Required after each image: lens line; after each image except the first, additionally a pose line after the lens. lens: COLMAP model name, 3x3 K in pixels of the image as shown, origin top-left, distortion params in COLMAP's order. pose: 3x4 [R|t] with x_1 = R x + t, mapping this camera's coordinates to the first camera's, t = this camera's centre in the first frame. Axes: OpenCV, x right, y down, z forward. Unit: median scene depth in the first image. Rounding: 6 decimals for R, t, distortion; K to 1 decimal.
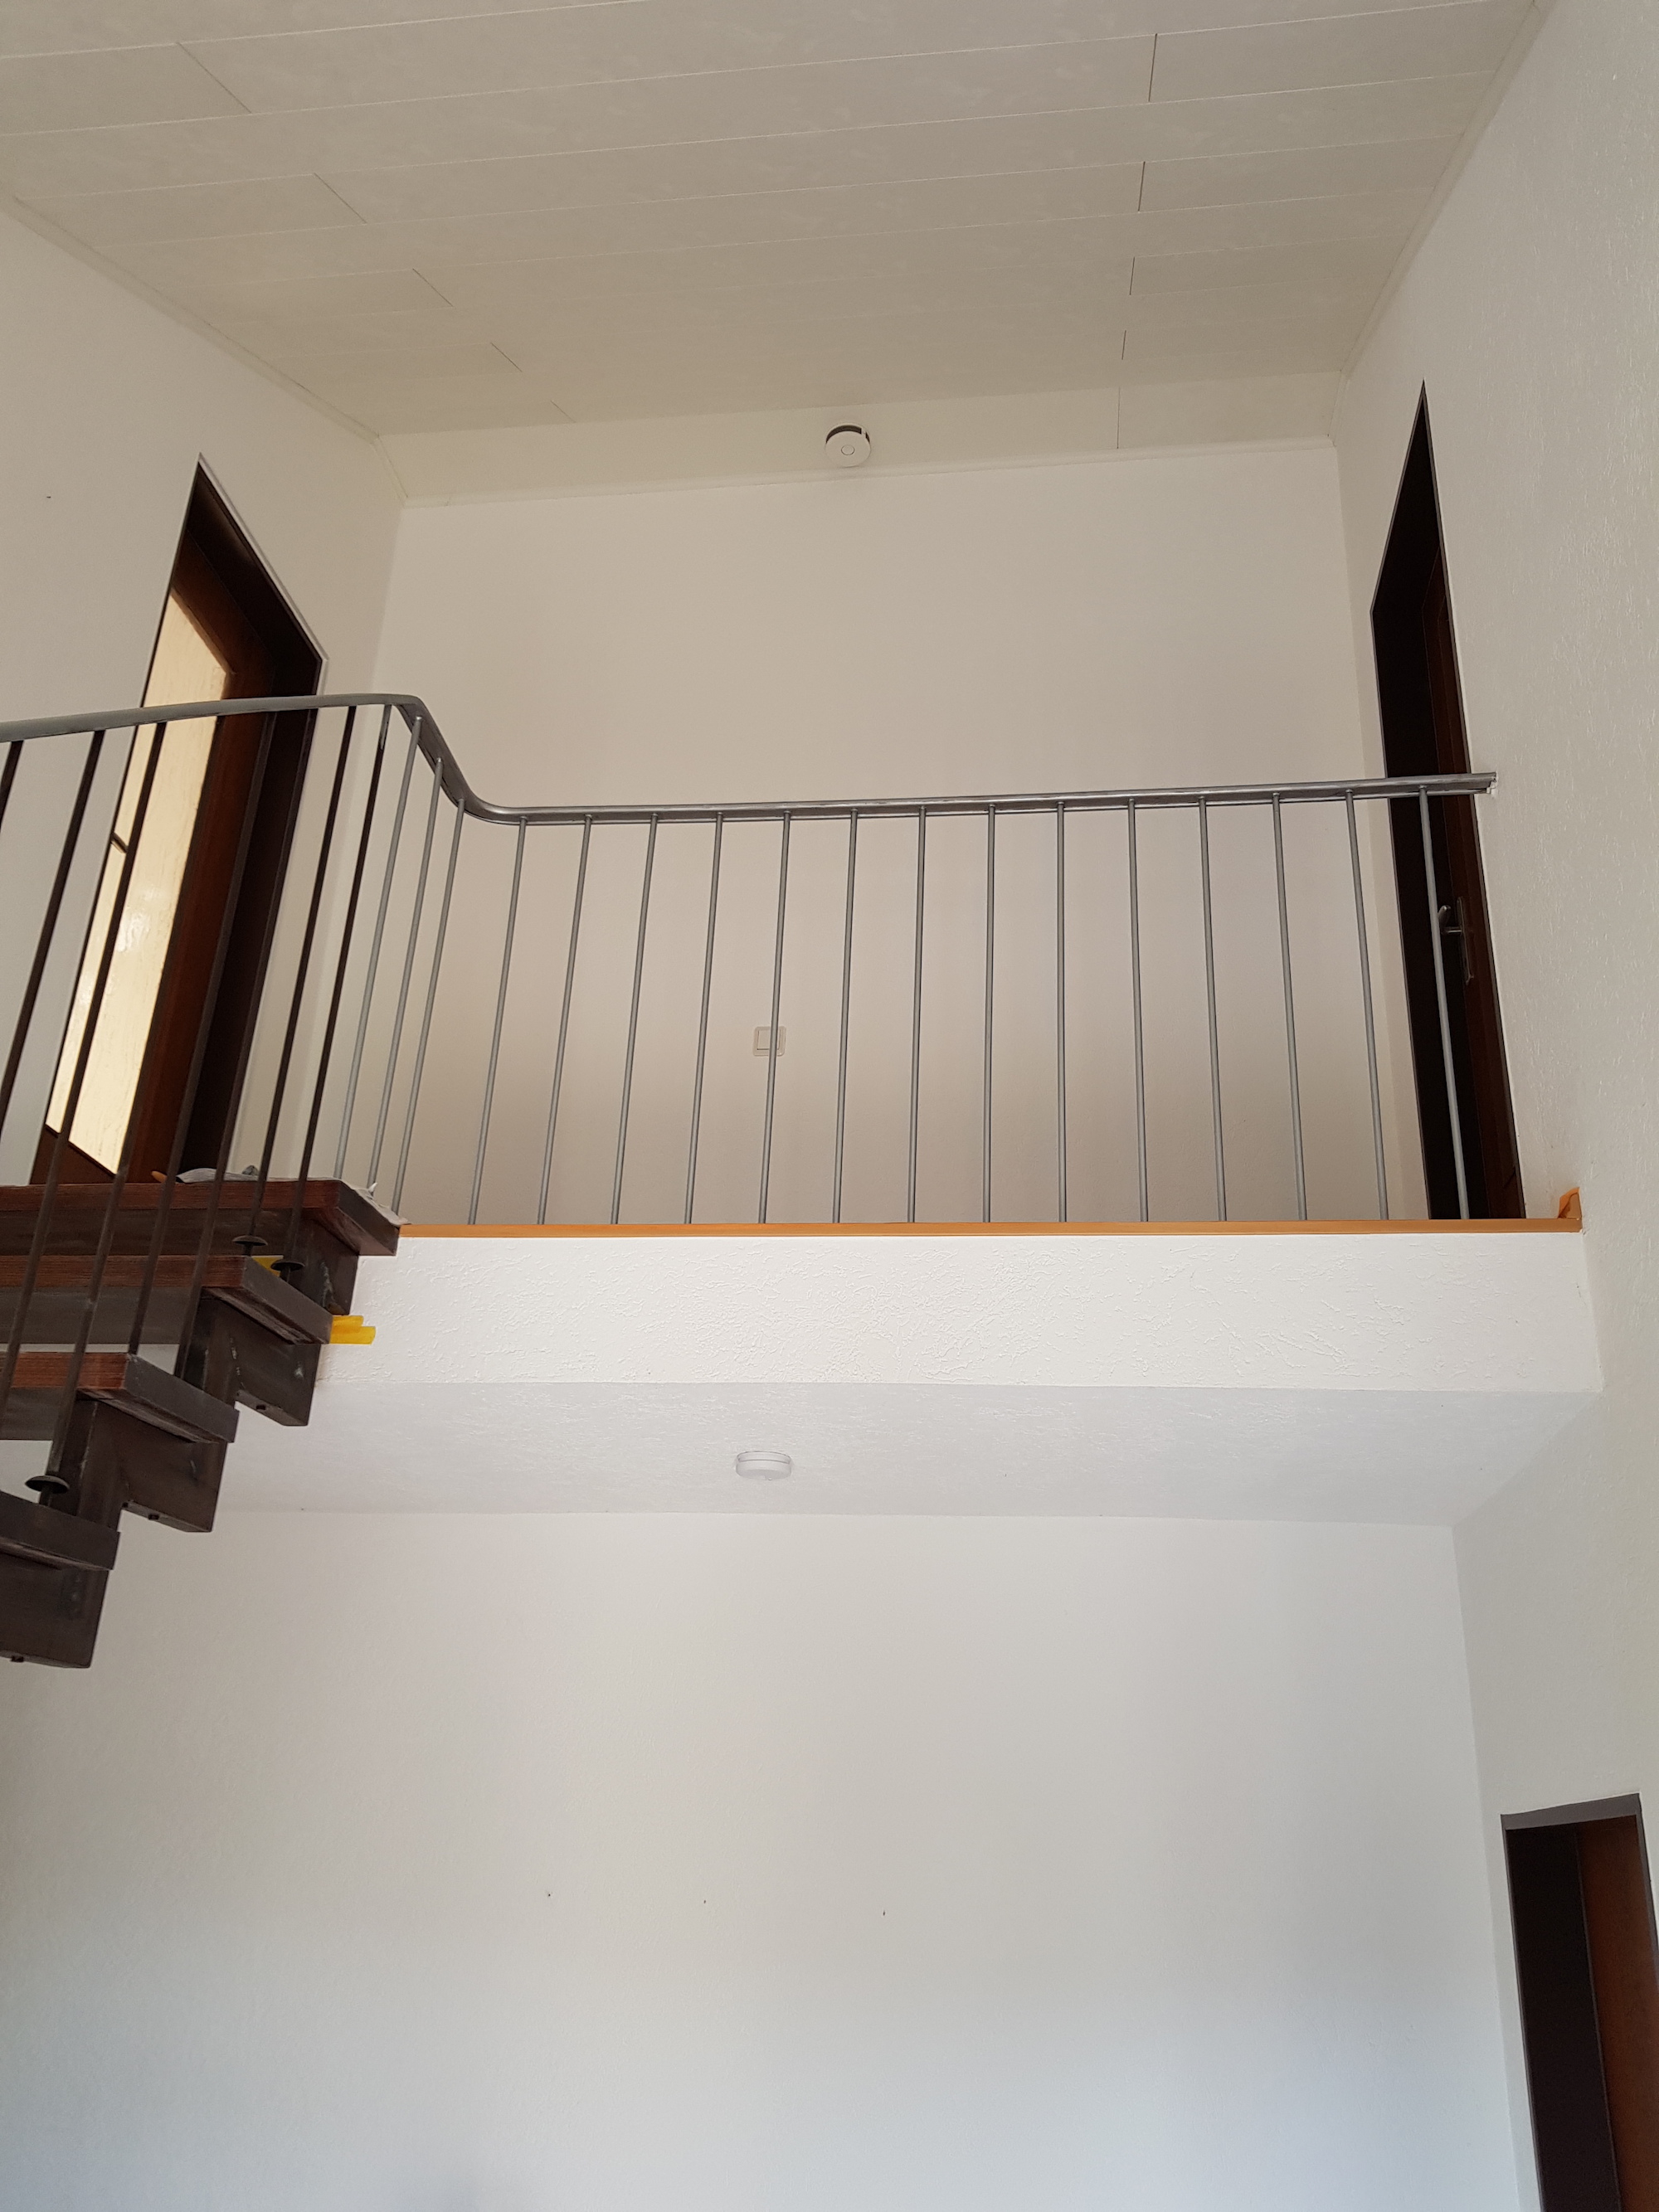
lens RADIAL K [[1764.0, 0, 860.1], [0, 1764.0, 1082.3], [0, 0, 1]] dist [0.024810, -0.032578]
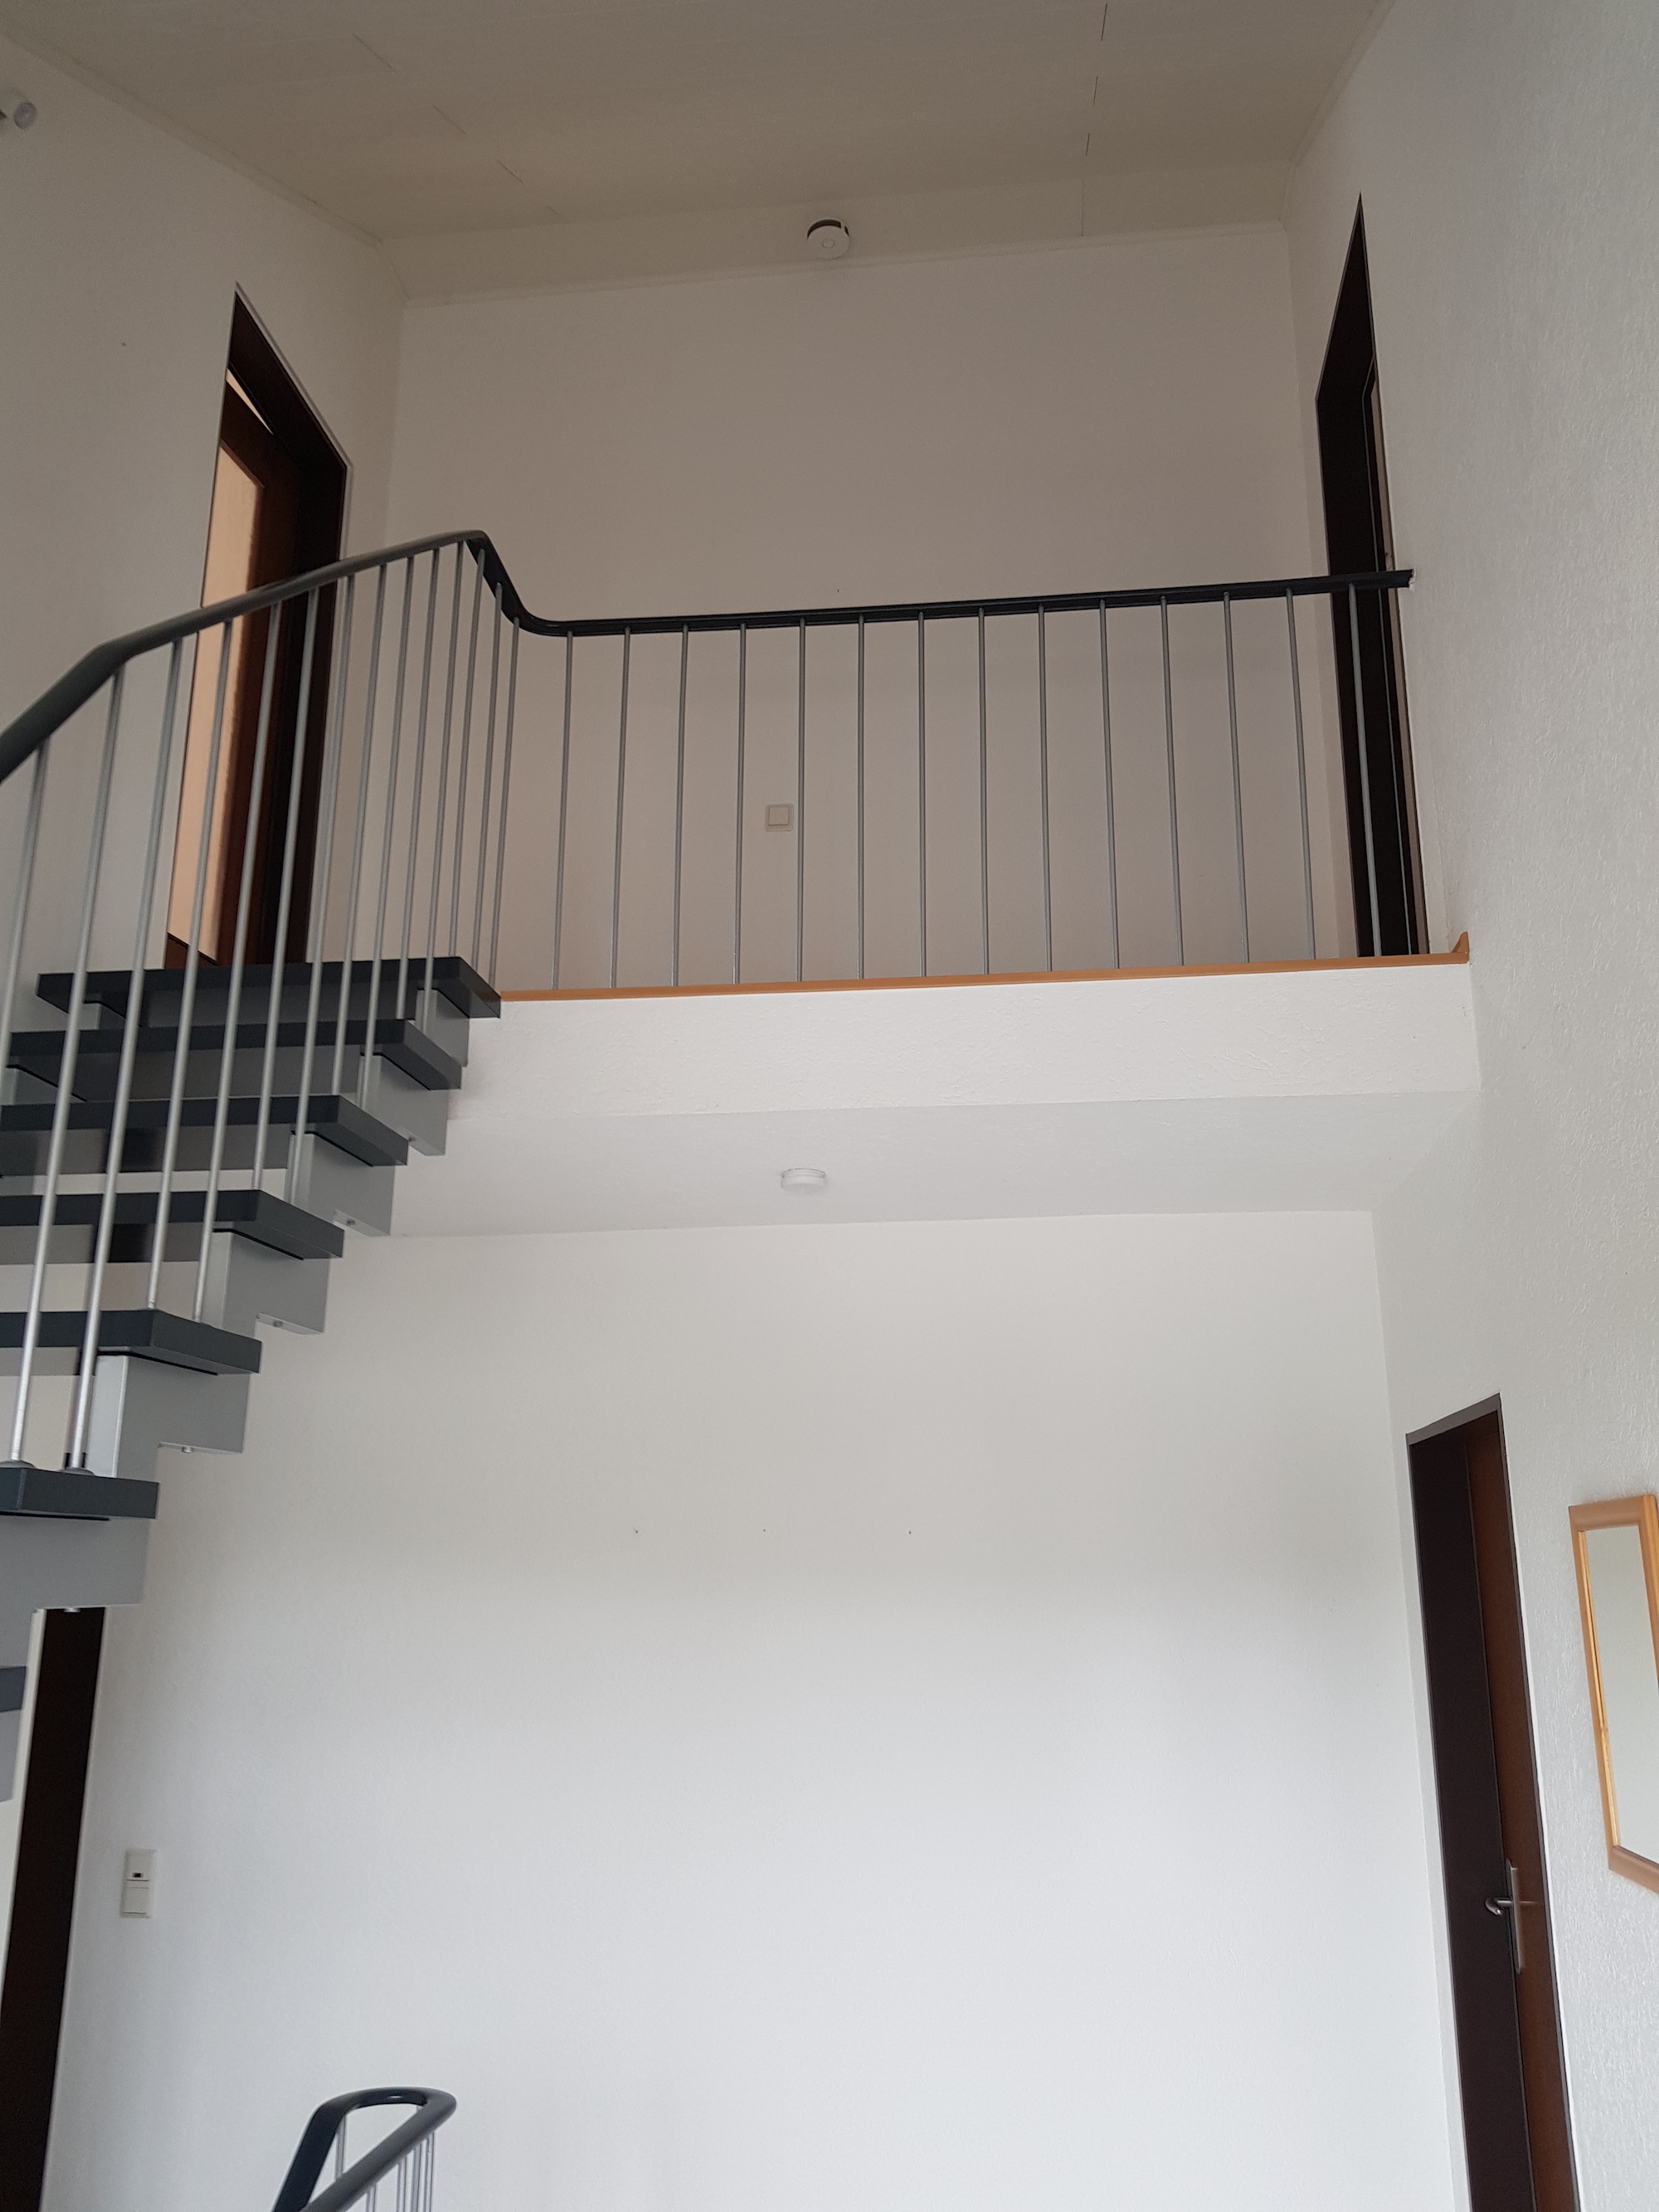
lens RADIAL K [[1764.0, 0, 876.8], [0, 1764.0, 1122.8], [0, 0, 1]] dist [0.024810, -0.032578]
pose [[0.998999, -0.036583, 0.025762, -0.036051], [0.031875, 0.985944, 0.164008, -0.018592], [-0.031400, -0.163023, 0.986123, -0.191495]]
